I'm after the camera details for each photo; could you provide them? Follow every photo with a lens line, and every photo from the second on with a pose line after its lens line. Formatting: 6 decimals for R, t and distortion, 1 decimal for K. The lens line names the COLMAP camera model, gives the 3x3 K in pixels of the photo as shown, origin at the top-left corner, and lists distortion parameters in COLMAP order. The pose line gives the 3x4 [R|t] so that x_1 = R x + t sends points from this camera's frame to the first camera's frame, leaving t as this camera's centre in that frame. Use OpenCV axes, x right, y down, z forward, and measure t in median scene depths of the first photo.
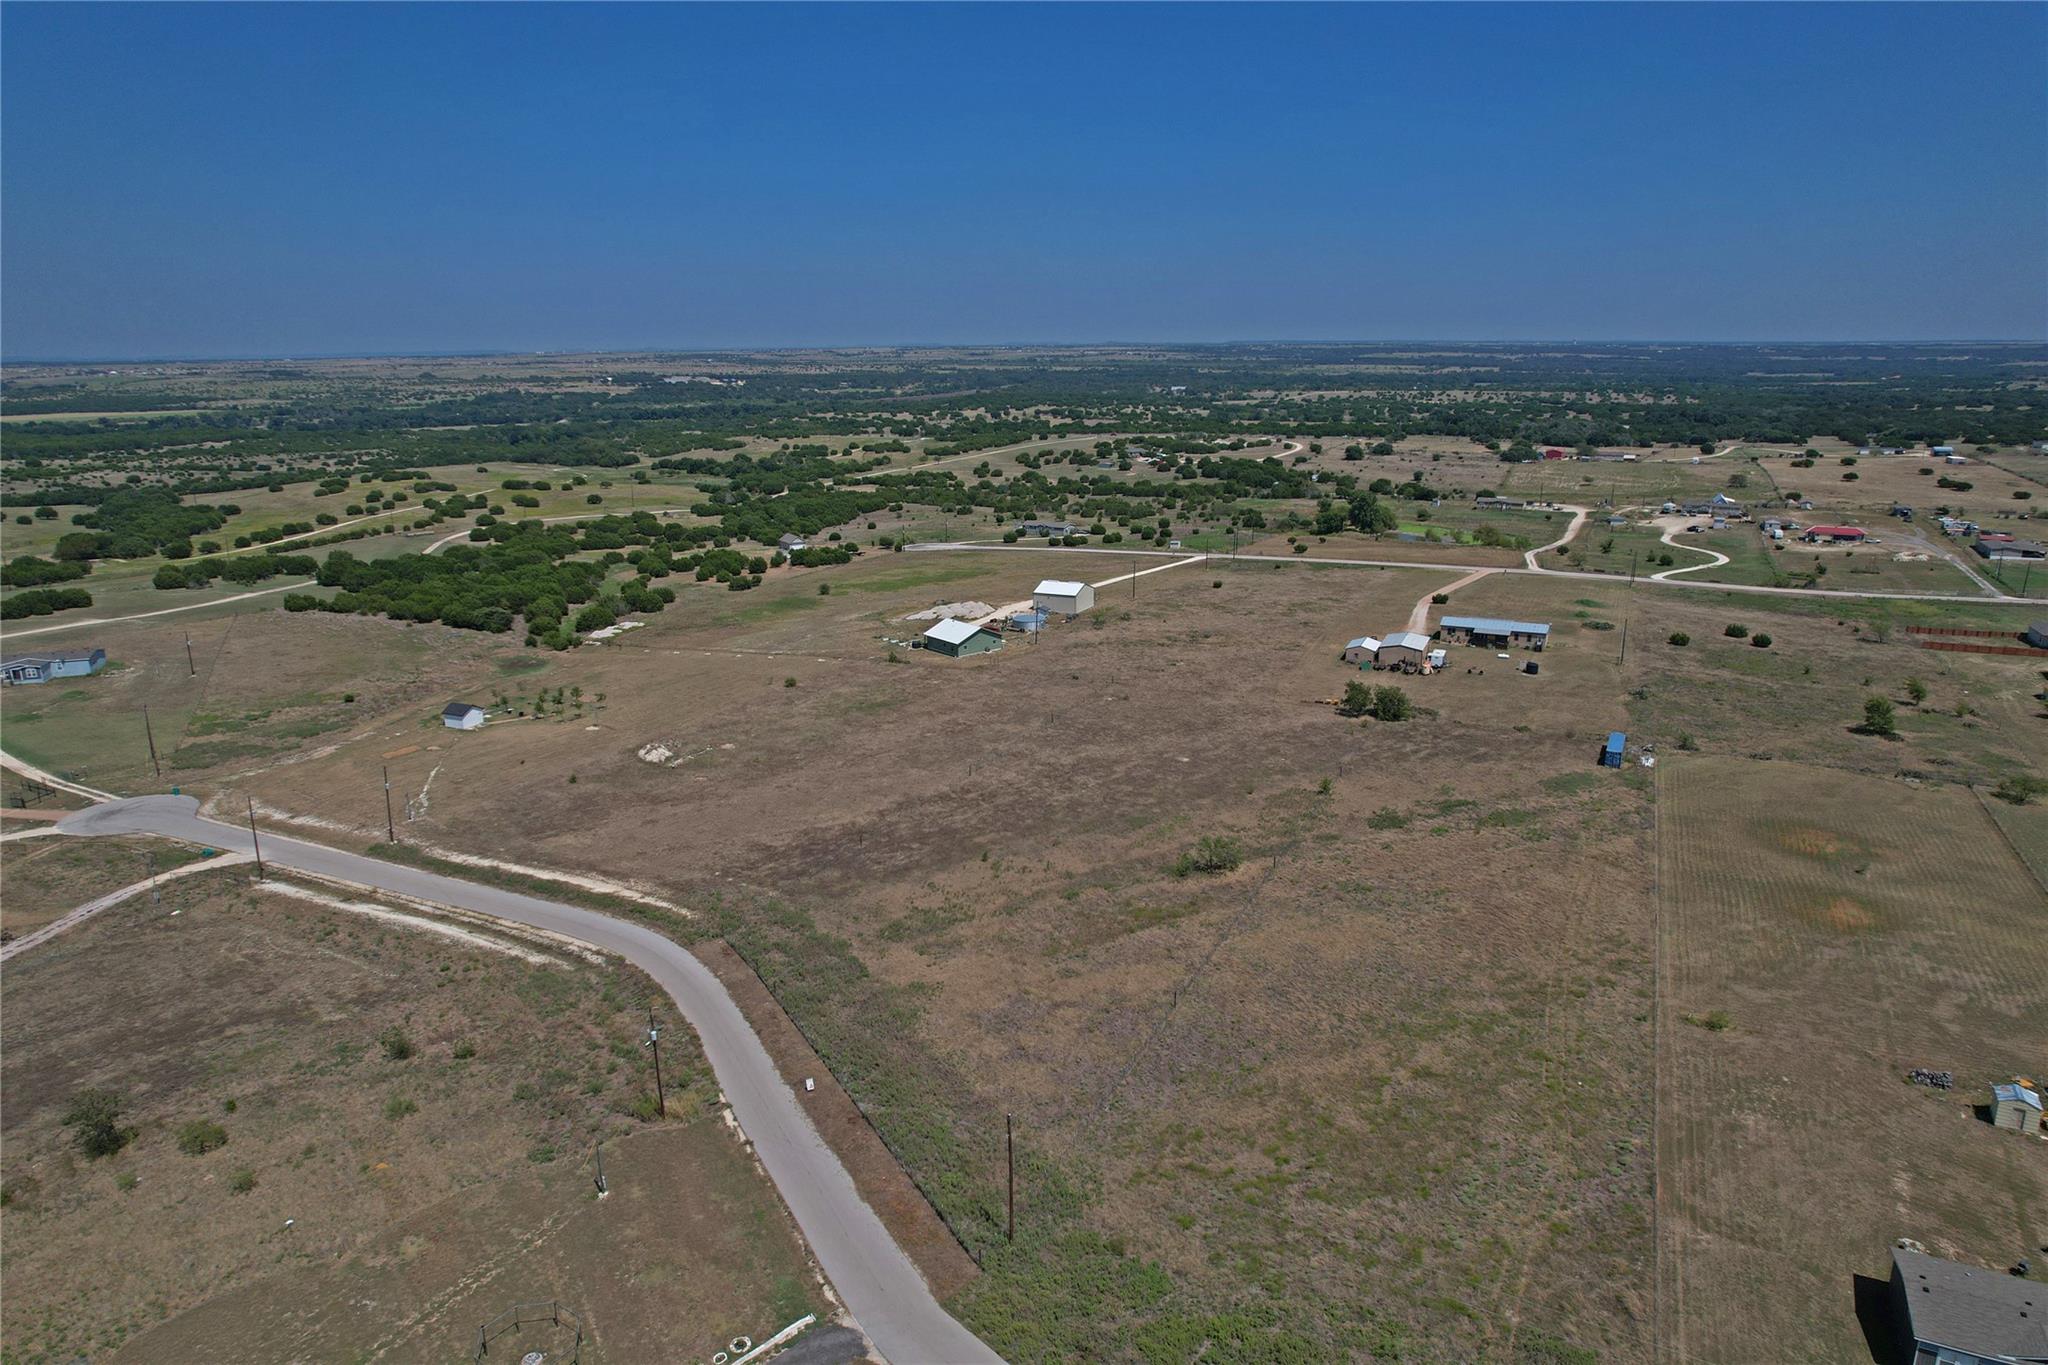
lens RADIAL K [[1305.3, 0, 1022.0], [0, 1305.3, 686.9], [0, 0, 1]] dist [-0.076699, 0.070125]
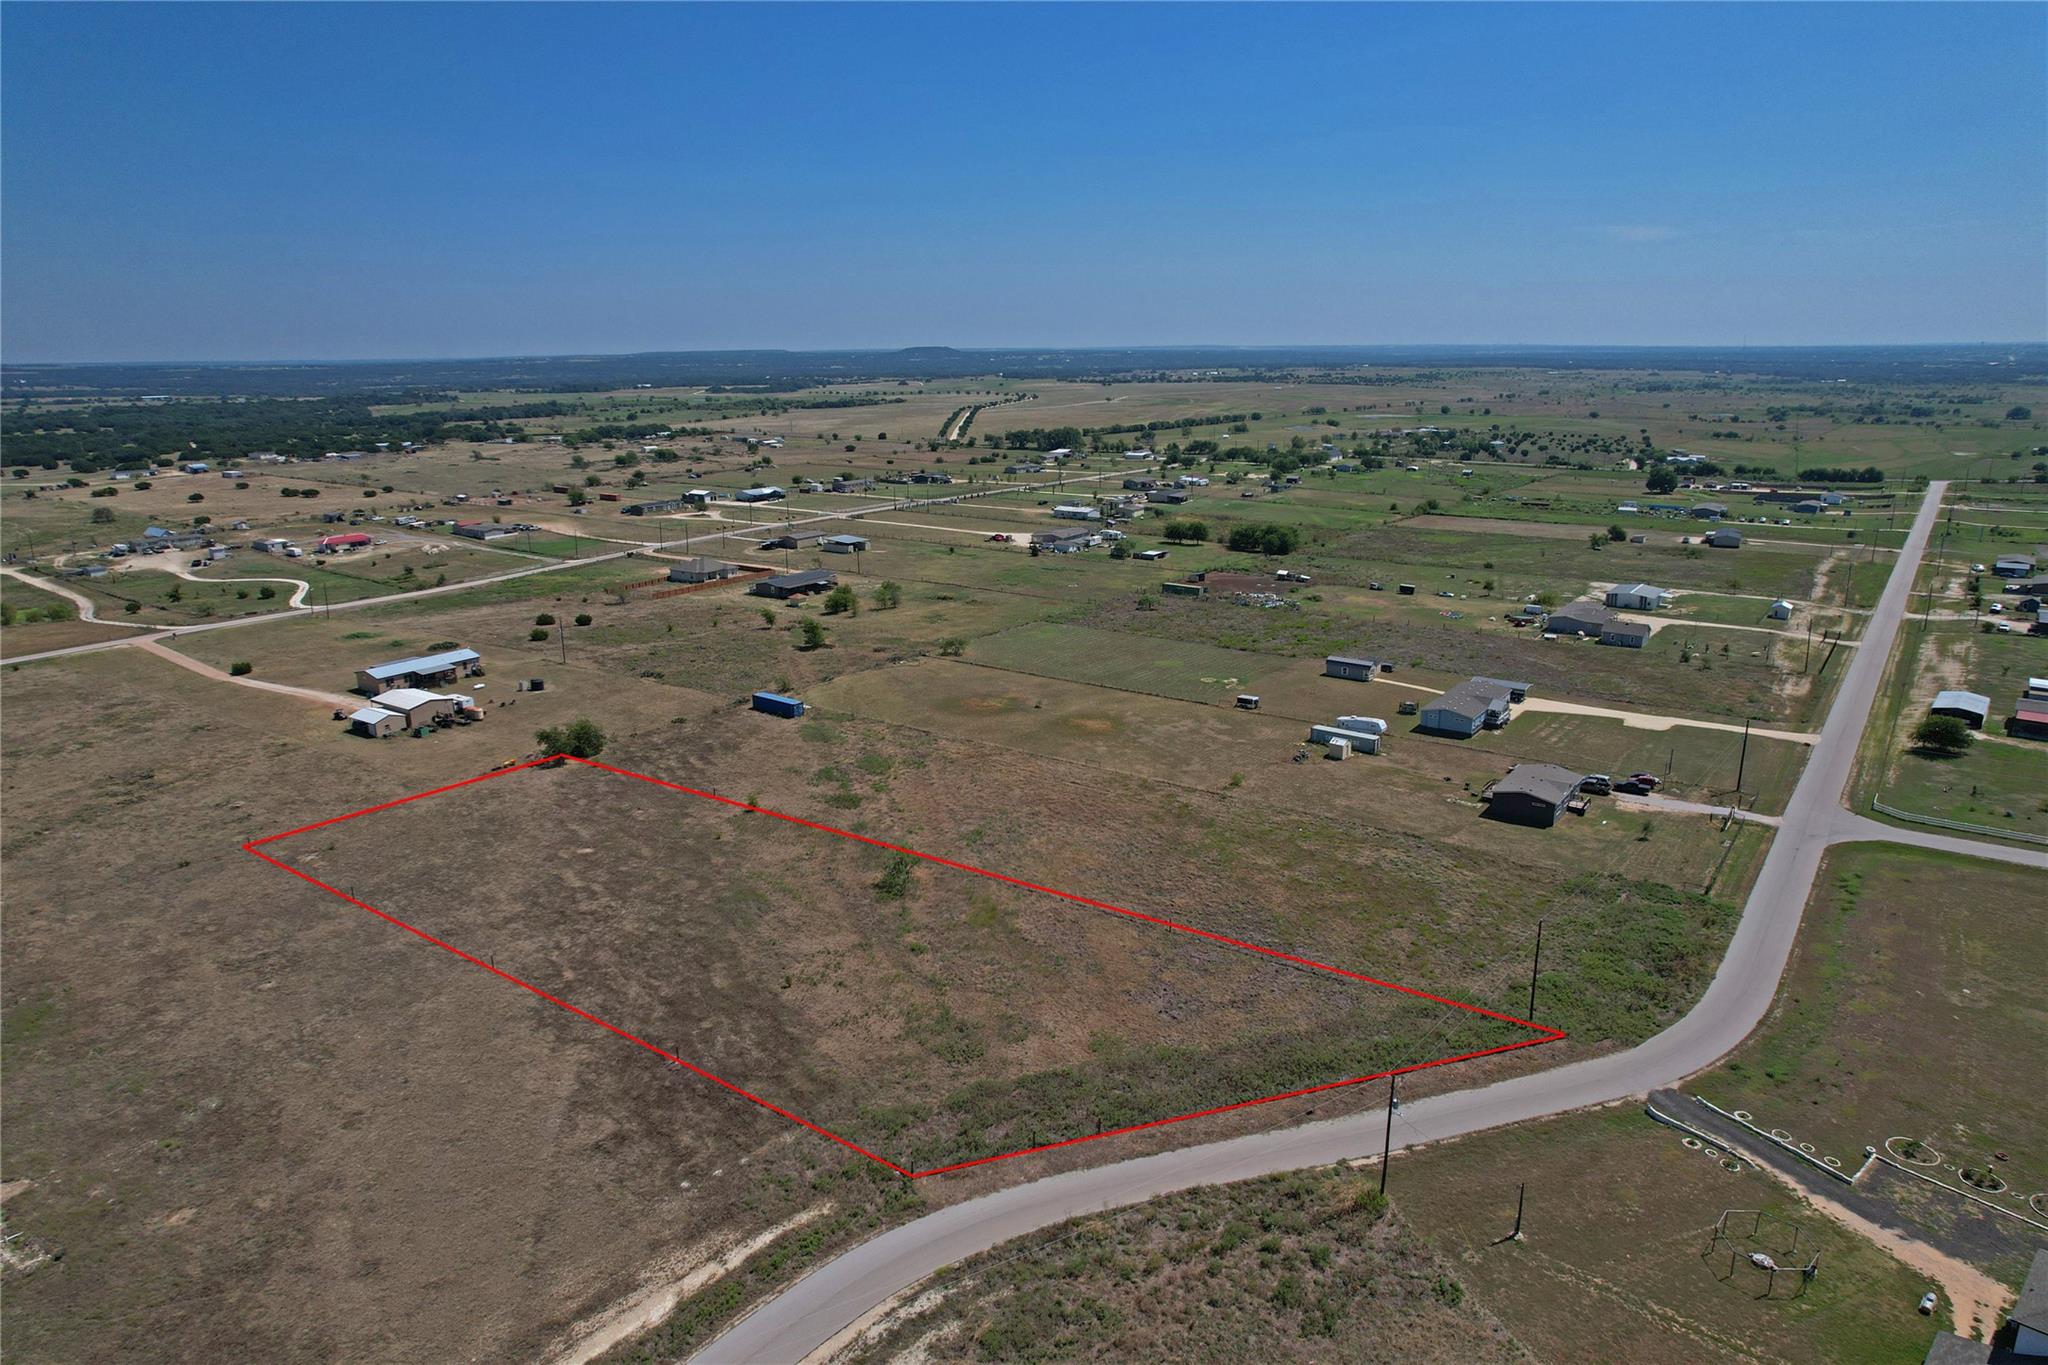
lens RADIAL K [[1305.3, 0, 1022.0], [0, 1305.3, 686.9], [0, 0, 1]] dist [-0.076699, 0.070125]
pose [[0.193808, -0.245815, 0.949744, -0.751315], [0.264074, 0.945439, 0.190813, -0.165172], [-0.944830, 0.213822, 0.248147, 0.645357]]
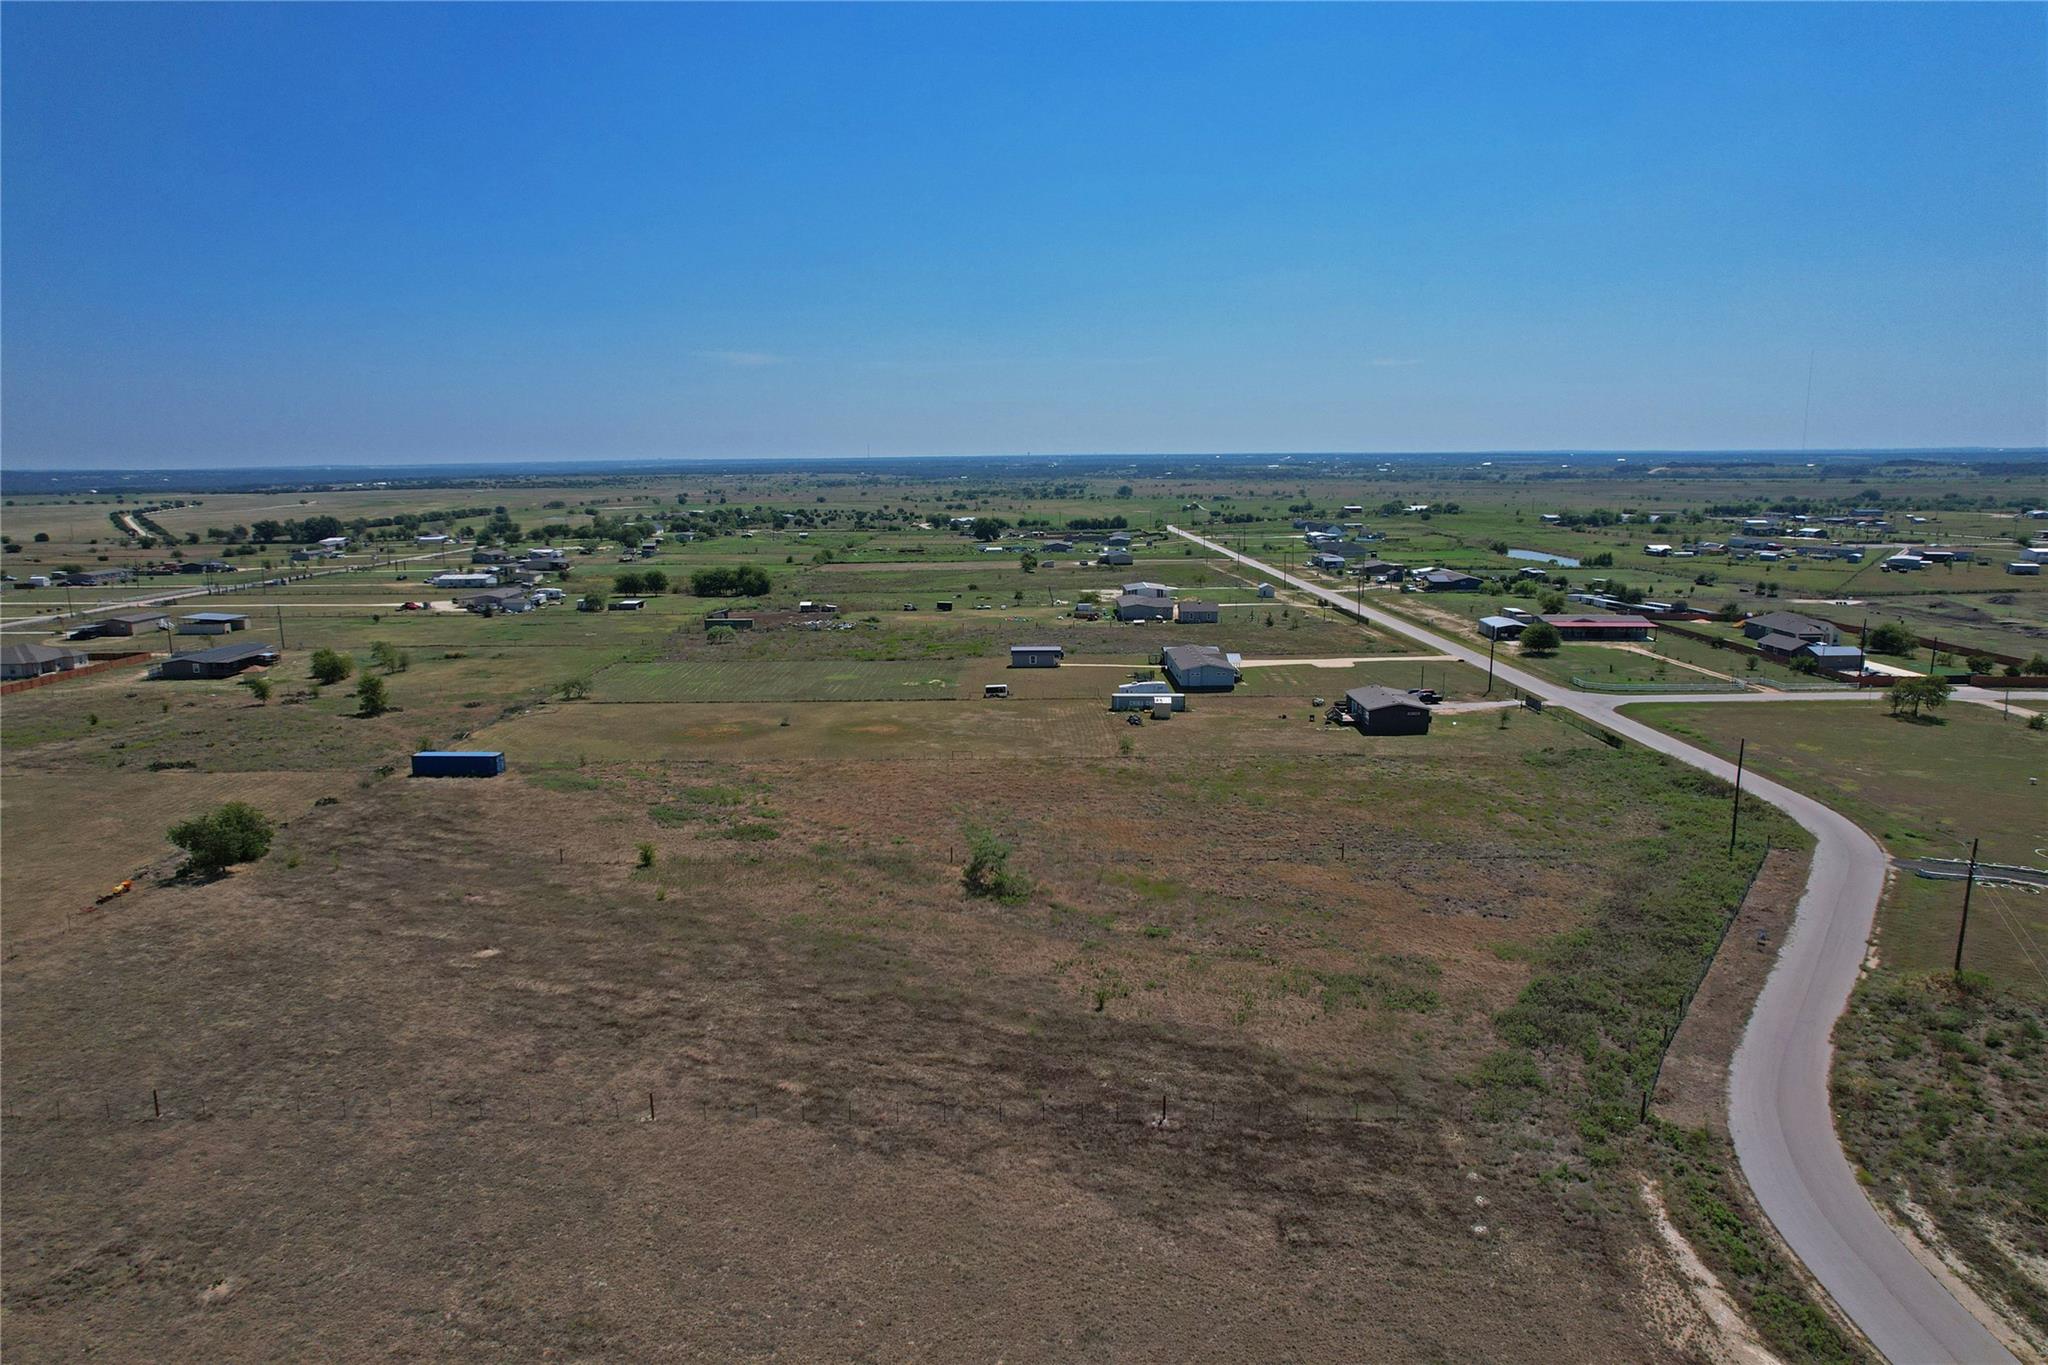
lens RADIAL K [[1305.3, 0, 1022.0], [0, 1305.3, 686.9], [0, 0, 1]] dist [-0.076699, 0.070125]
pose [[-0.423114, -0.148802, 0.893774, -0.517219], [0.248791, 0.929429, 0.272516, -0.164168], [-0.871251, 0.337668, -0.356233, 1.230133]]
